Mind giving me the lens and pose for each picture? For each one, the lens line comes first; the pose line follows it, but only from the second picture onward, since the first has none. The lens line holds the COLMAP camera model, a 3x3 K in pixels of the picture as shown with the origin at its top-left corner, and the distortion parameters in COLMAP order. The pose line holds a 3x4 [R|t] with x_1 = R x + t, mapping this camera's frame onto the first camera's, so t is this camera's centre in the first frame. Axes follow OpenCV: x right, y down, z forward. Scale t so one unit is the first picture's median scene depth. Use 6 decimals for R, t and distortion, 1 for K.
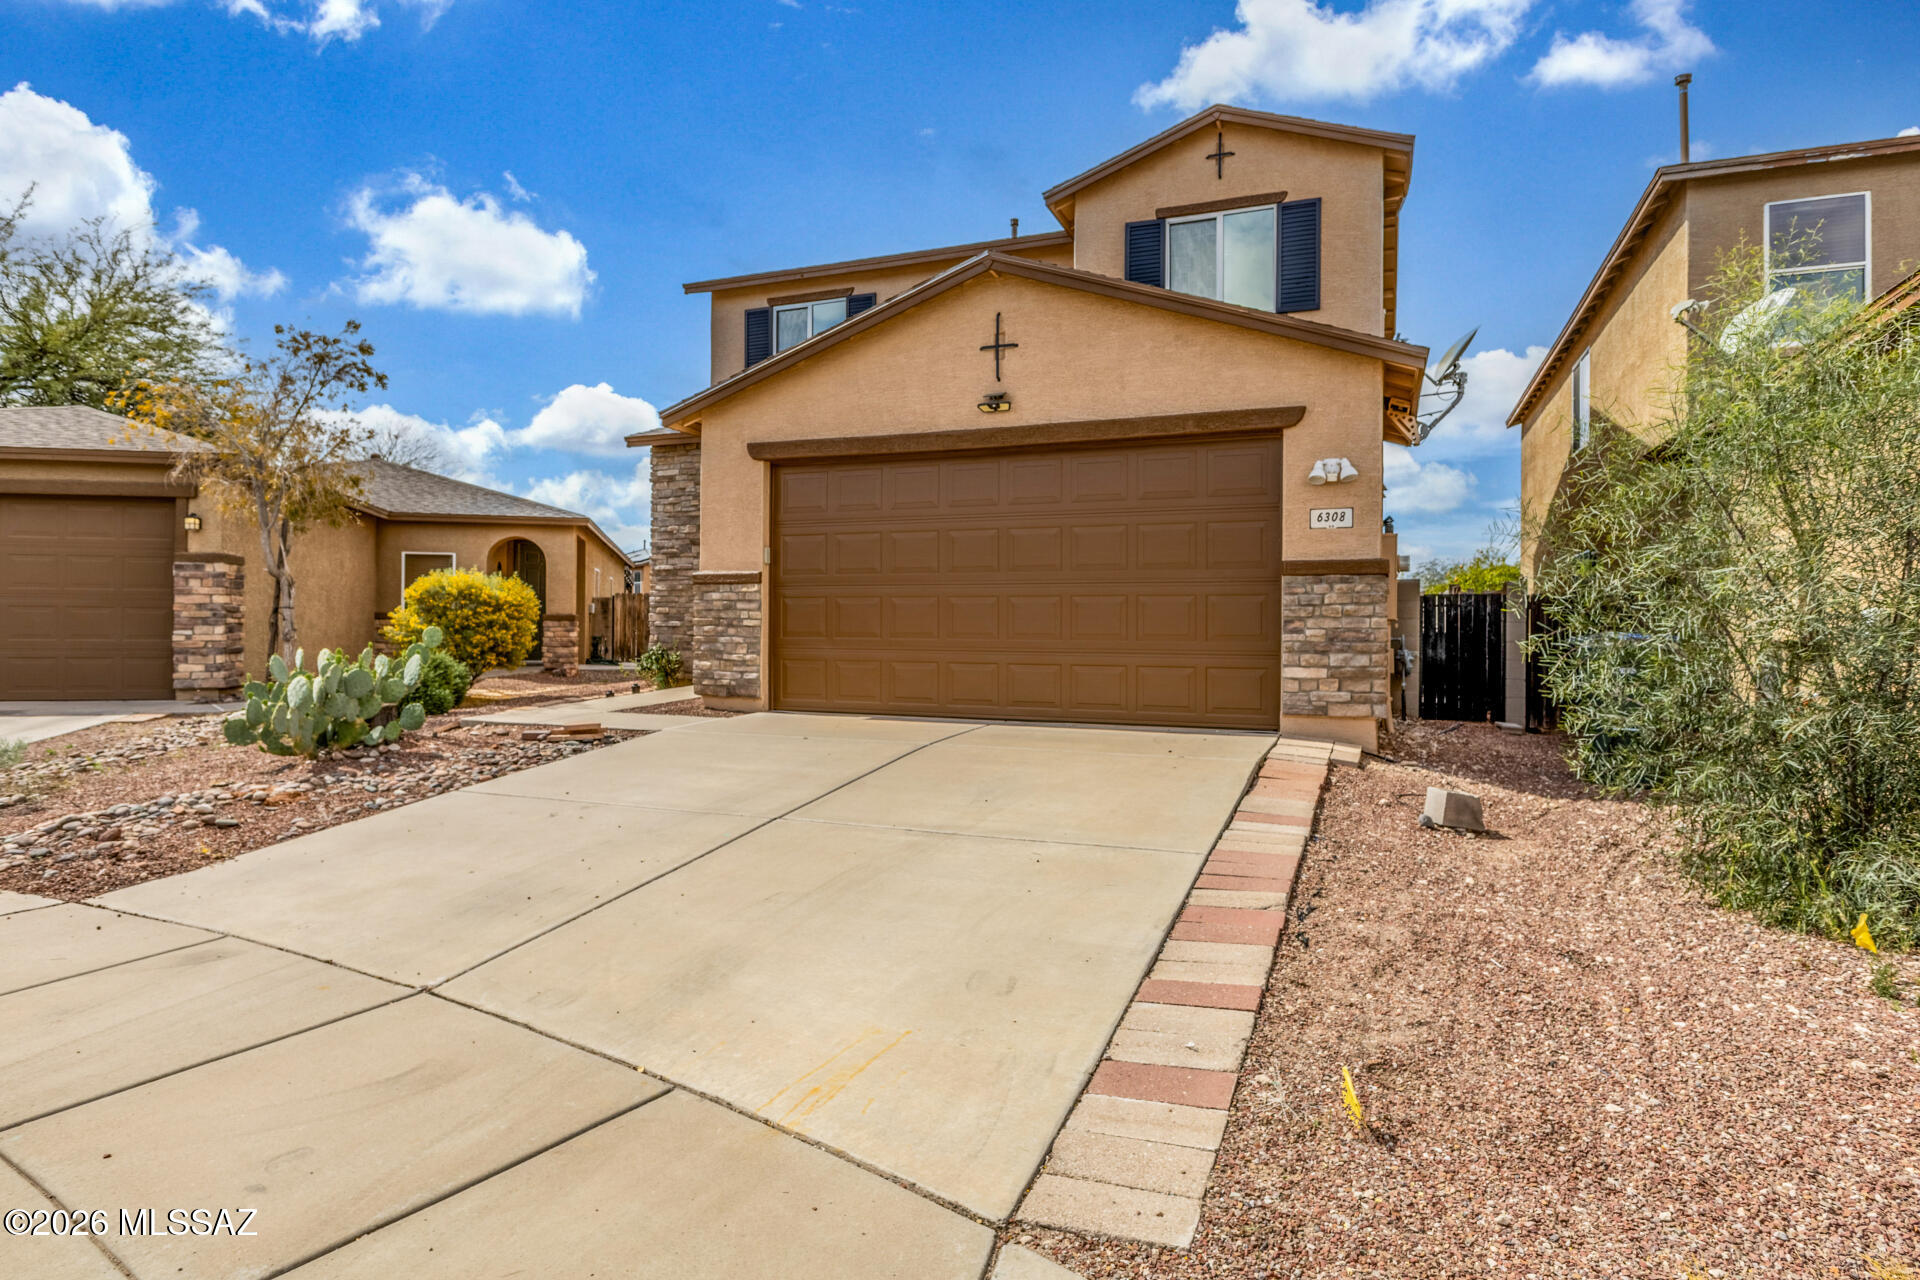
lens RADIAL K [[1108.5, 0, 1039.3], [0, 1108.5, 637.5], [0, 0, 1]] dist [-0.000069, 0.000603]
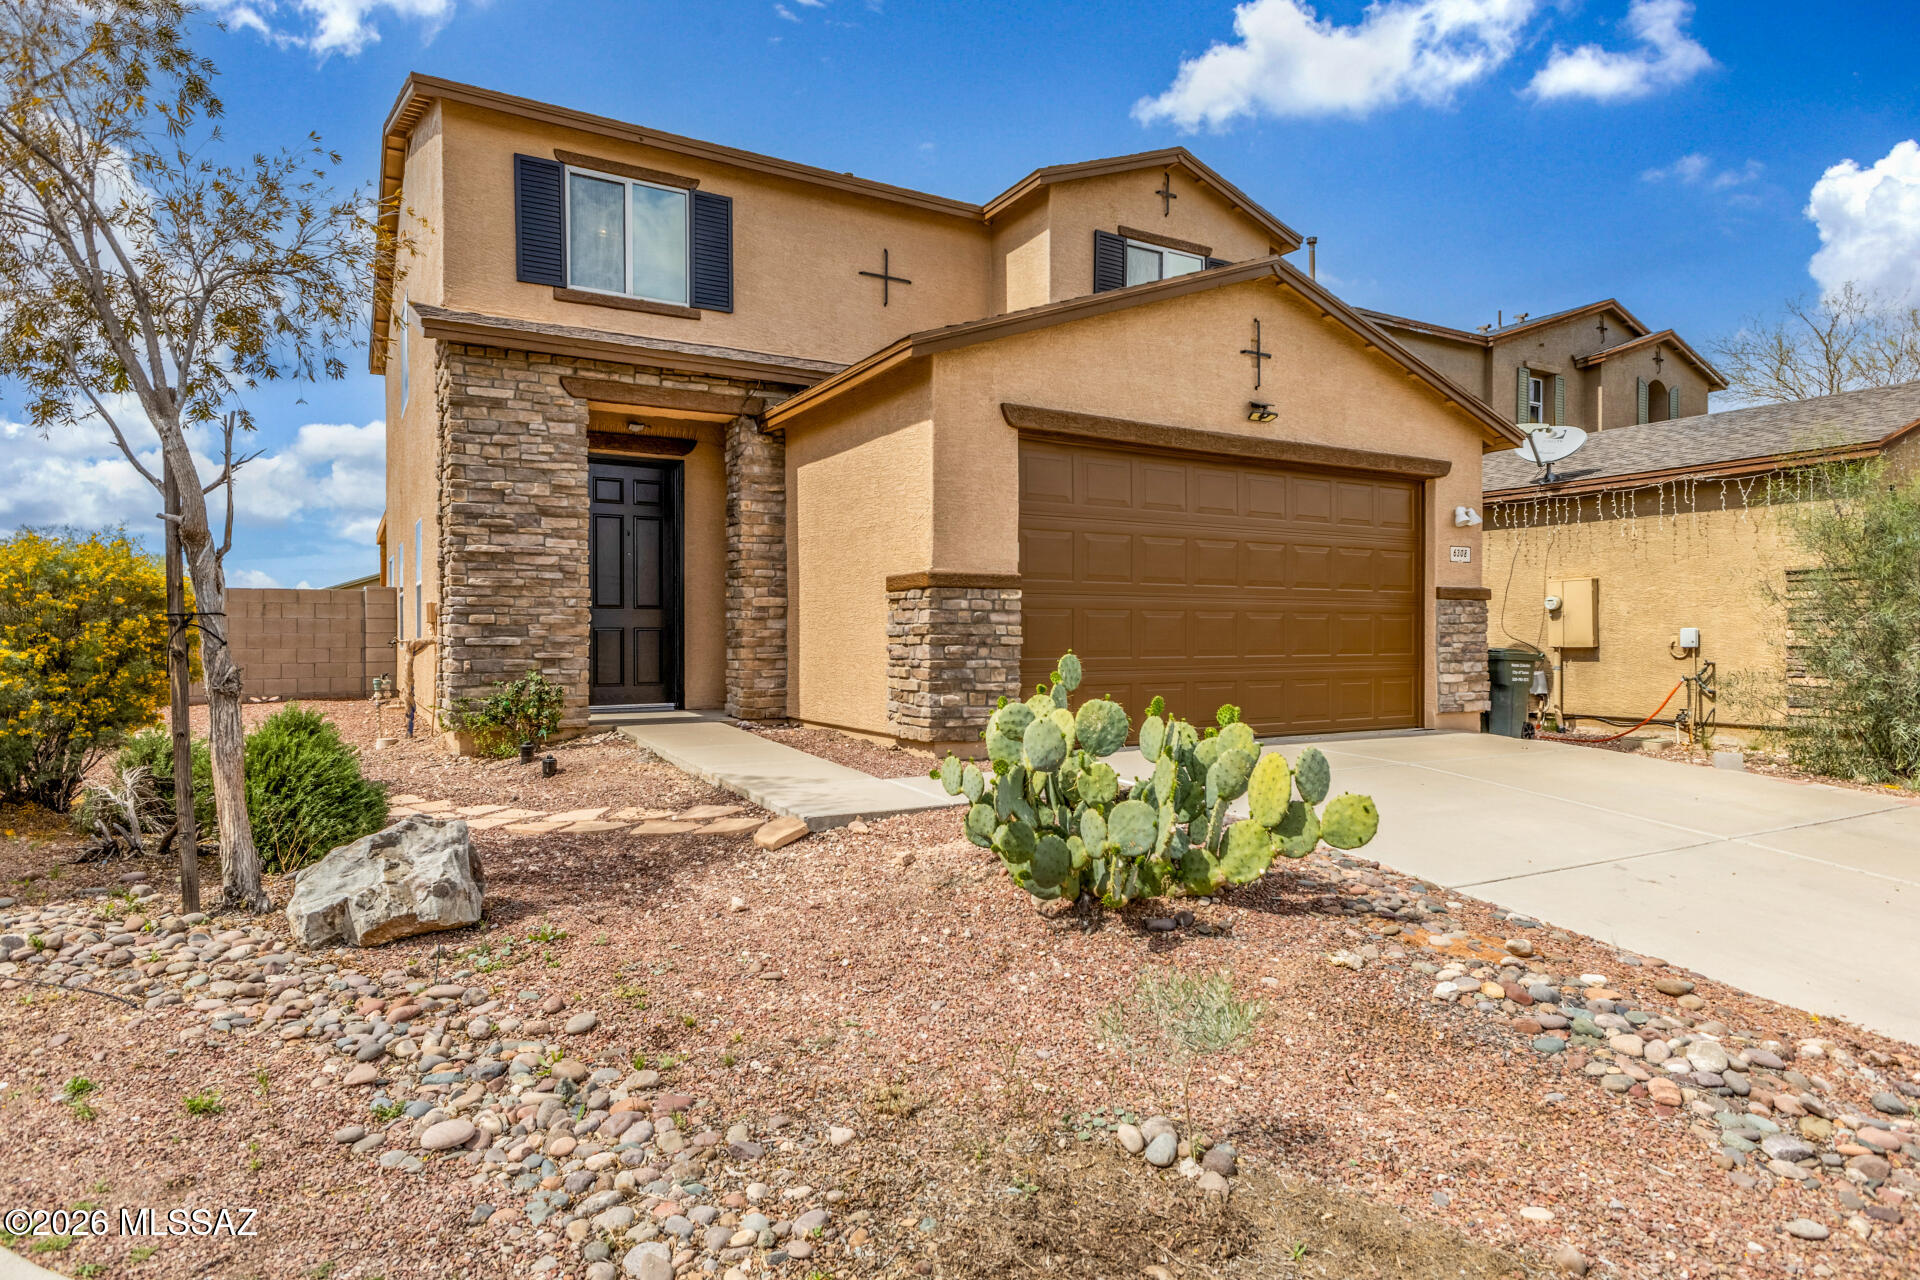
lens RADIAL K [[1108.5, 0, 1039.3], [0, 1108.5, 637.5], [0, 0, 1]] dist [-0.000069, 0.000603]
pose [[0.593527, -0.005131, 0.804797, -0.854940], [0.011397, 0.999933, -0.002030, -0.013576], [-0.804733, 0.010377, 0.593546, 0.533240]]
